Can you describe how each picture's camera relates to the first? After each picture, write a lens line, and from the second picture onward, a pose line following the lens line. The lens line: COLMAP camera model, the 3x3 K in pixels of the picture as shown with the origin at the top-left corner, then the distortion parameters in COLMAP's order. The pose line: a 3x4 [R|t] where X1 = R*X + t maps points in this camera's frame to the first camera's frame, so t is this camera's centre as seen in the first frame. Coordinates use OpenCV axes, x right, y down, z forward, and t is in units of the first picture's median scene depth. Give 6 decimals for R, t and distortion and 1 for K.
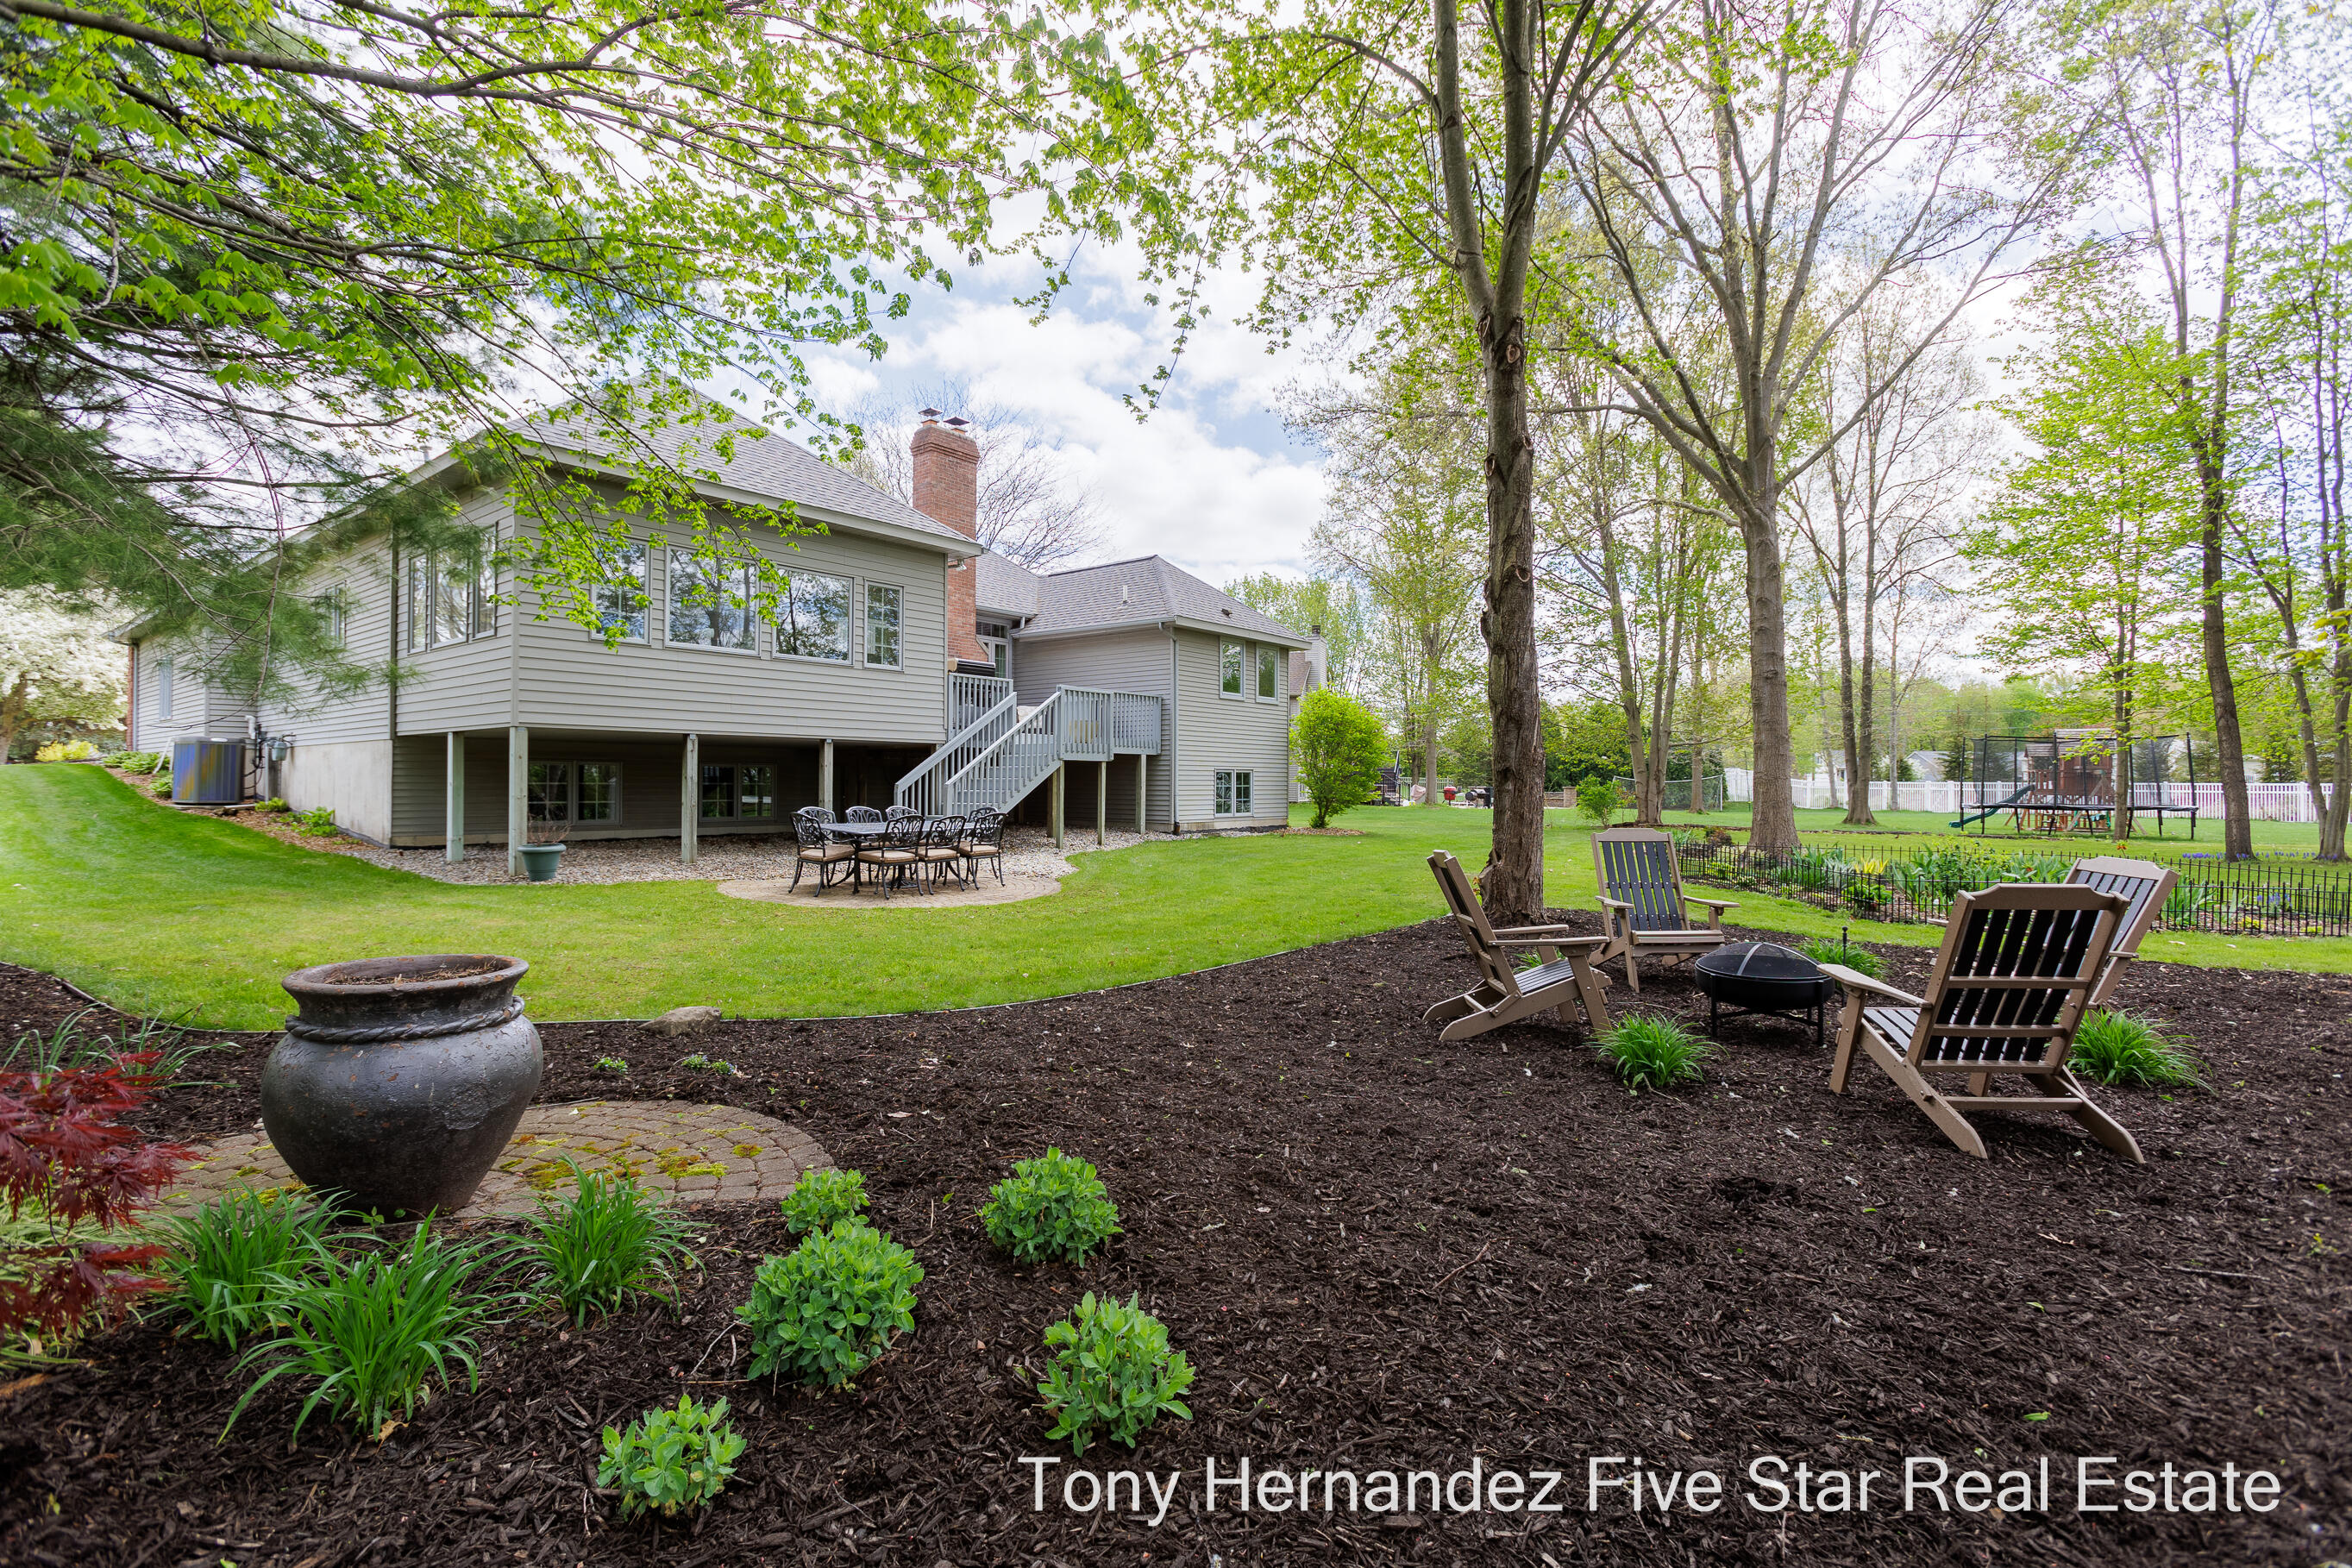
lens RADIAL K [[1070.6, 0, 1161.0], [0, 1070.6, 769.9], [0, 0, 1]] dist [-0.019864, 0.014387]
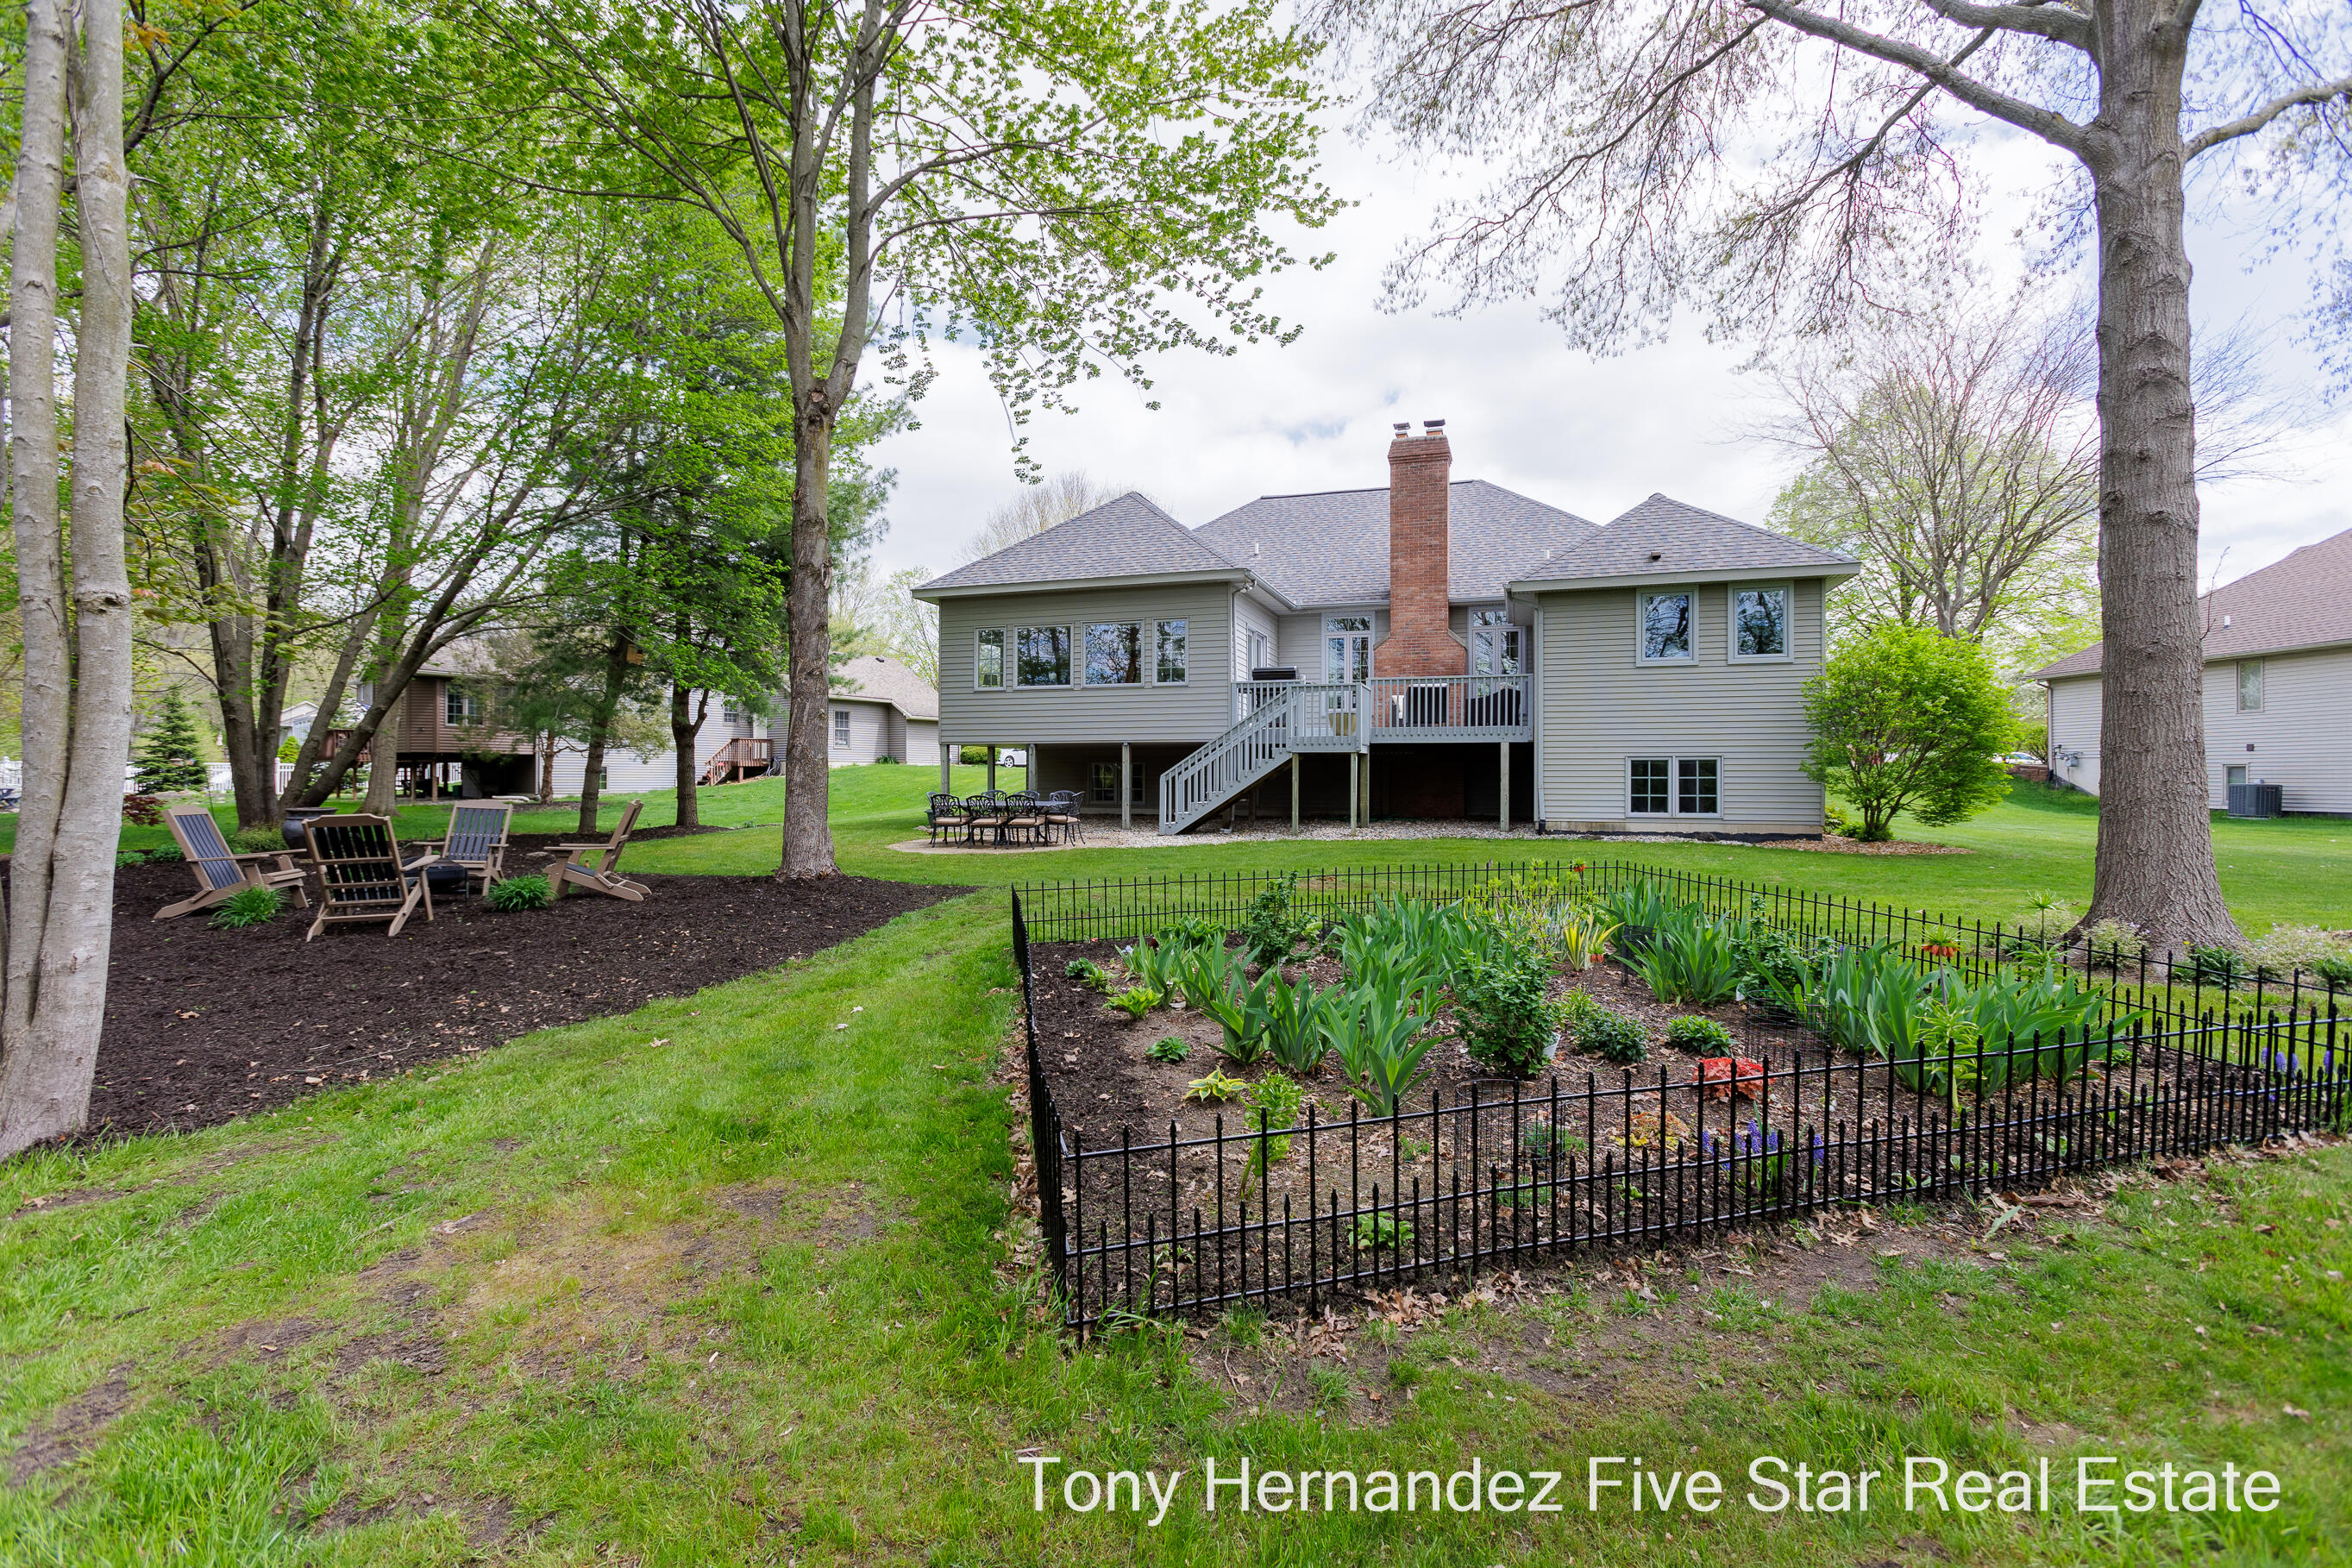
lens RADIAL K [[1047.6, 0, 1161.9], [0, 1047.6, 781.8], [0, 0, 1]] dist [-0.025705, 0.000384]
pose [[0.350813, 0.001105, -0.936445, 0.813629], [0.012541, 0.999904, 0.005878, 0.010712], [0.936362, -0.013806, 0.350765, 0.493001]]
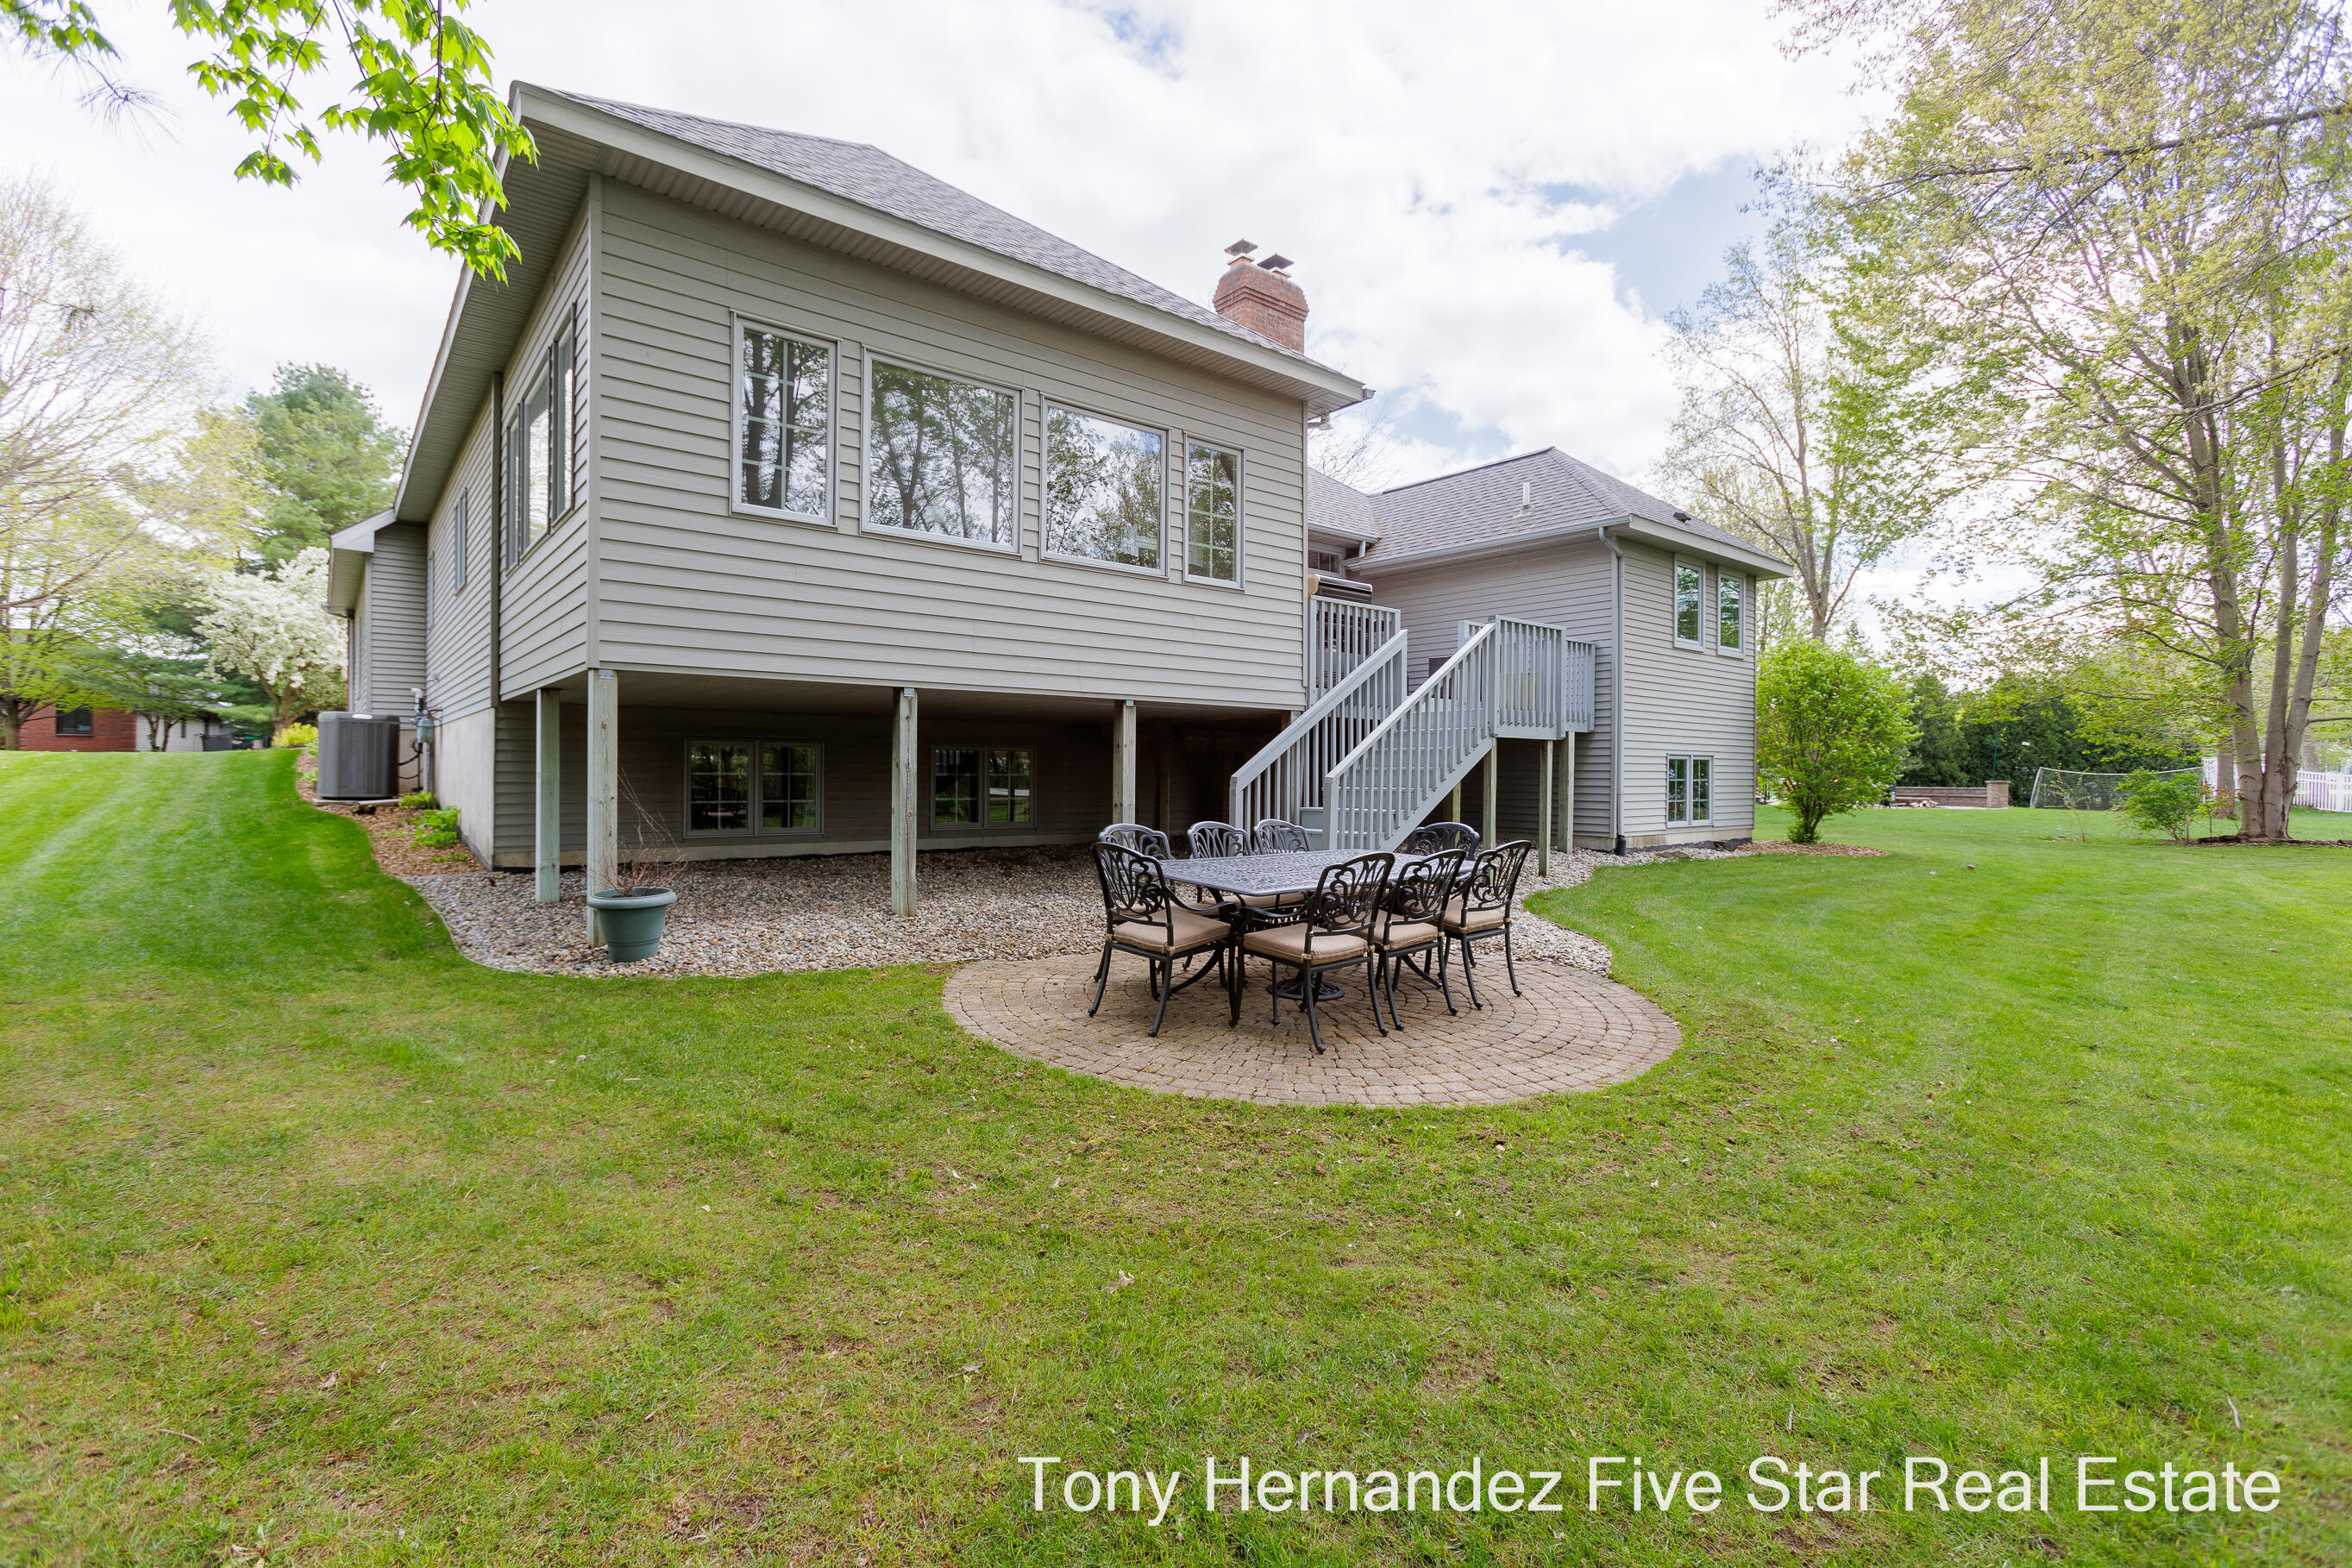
lens RADIAL K [[1070.6, 0, 1161.0], [0, 1070.6, 769.9], [0, 0, 1]] dist [-0.019864, 0.014387]
pose [[0.977143, 0.002327, -0.212572, -0.141956], [-0.000224, 0.999951, 0.009914, 0.003111], [0.212585, -0.009639, 0.977095, 0.358482]]
